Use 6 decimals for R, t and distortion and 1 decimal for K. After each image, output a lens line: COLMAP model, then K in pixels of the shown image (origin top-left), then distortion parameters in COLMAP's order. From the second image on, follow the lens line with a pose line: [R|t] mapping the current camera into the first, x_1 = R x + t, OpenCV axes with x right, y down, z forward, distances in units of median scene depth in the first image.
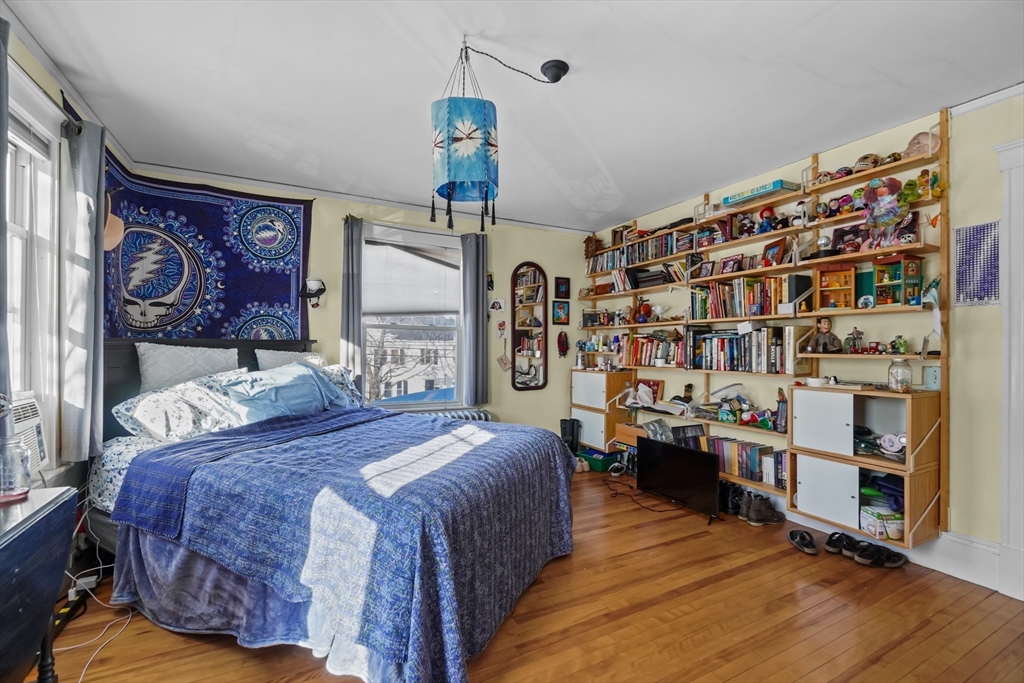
lens RADIAL K [[435.9, 0, 512.0], [0, 435.9, 341.5], [0, 0, 1]] dist [-0.002255, -0.000373]
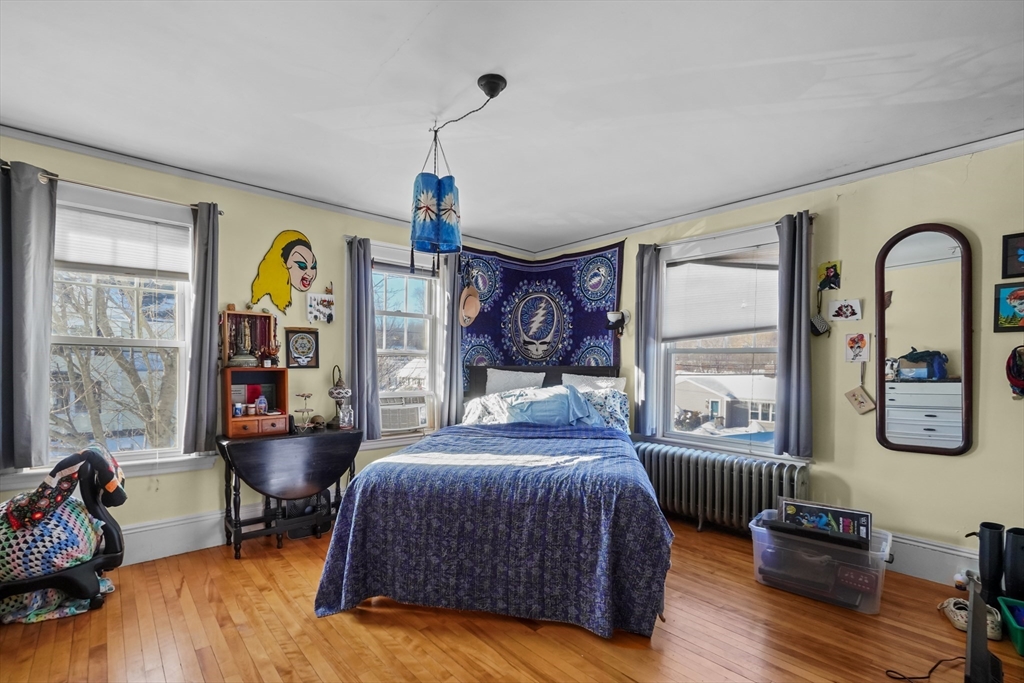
lens RADIAL K [[452.6, 0, 511.8], [0, 452.6, 370.8], [0, 0, 1]] dist [-0.004437, -0.001554]
pose [[0.253050, 0.005174, -0.967439, 0.623690], [0.001464, 0.999983, 0.005731, 0.001412], [0.967452, -0.002866, 0.253038, 0.455580]]
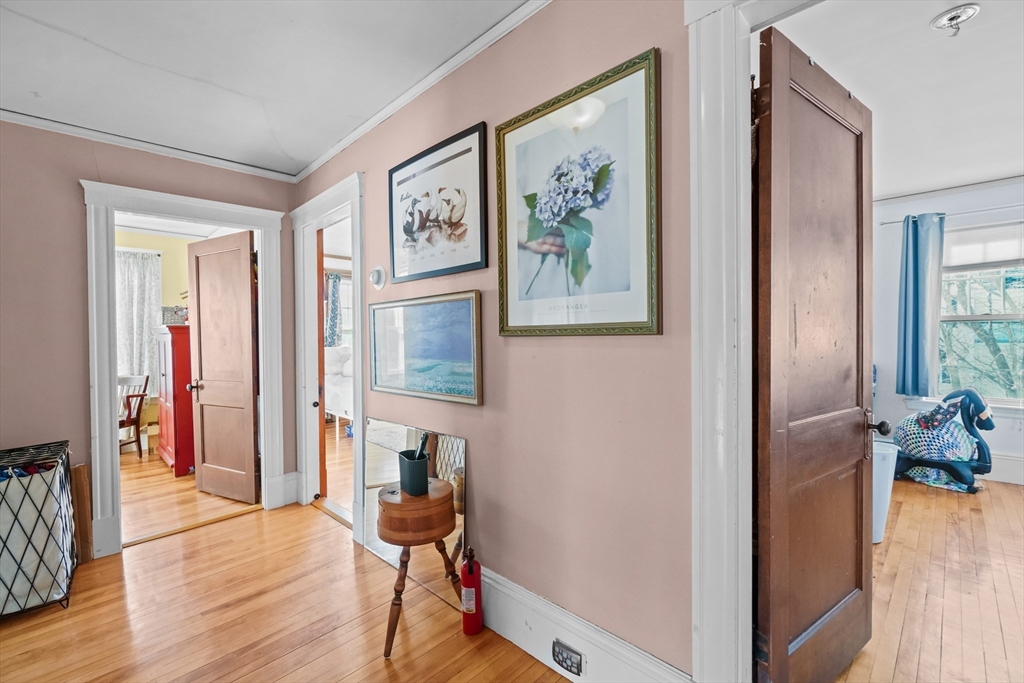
lens RADIAL K [[446.6, 0, 509.0], [0, 446.6, 346.3], [0, 0, 1]] dist [-0.001274, -0.000523]
pose [[-0.952109, 0.006868, -0.305682, 0.984749], [0.005669, 0.999972, 0.004810, 0.009794], [0.305707, 0.002847, -0.952121, 0.606211]]
